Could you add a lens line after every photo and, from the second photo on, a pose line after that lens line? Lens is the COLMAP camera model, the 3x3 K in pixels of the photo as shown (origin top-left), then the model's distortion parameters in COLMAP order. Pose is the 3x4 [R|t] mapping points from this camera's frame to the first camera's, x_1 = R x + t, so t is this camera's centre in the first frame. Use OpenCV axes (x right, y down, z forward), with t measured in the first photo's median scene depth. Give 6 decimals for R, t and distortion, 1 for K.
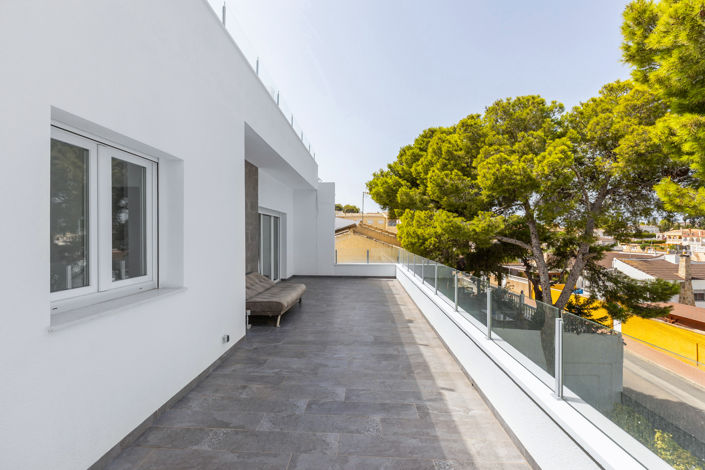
lens RADIAL K [[325.2, 0, 361.2], [0, 325.2, 239.4], [0, 0, 1]] dist [0.004716, 0.000343]
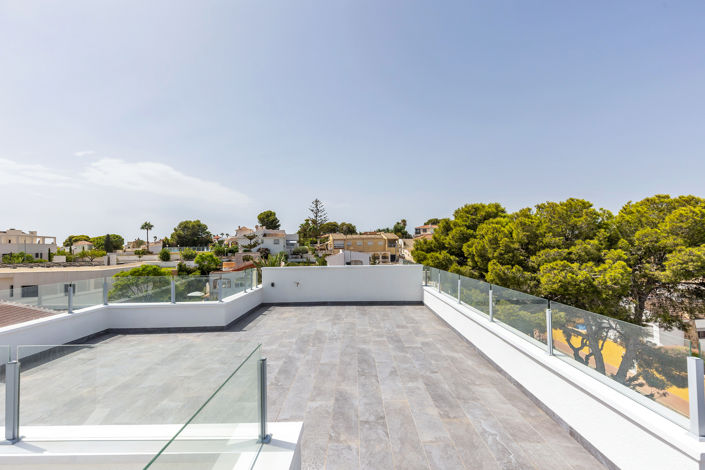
lens RADIAL K [[325.2, 0, 361.2], [0, 325.2, 239.4], [0, 0, 1]] dist [0.004716, 0.000343]
pose [[0.999267, -0.013474, 0.035822, -0.290305], [0.014570, 0.999428, -0.030521, -0.278245], [-0.035390, 0.031021, 0.998892, -0.113605]]
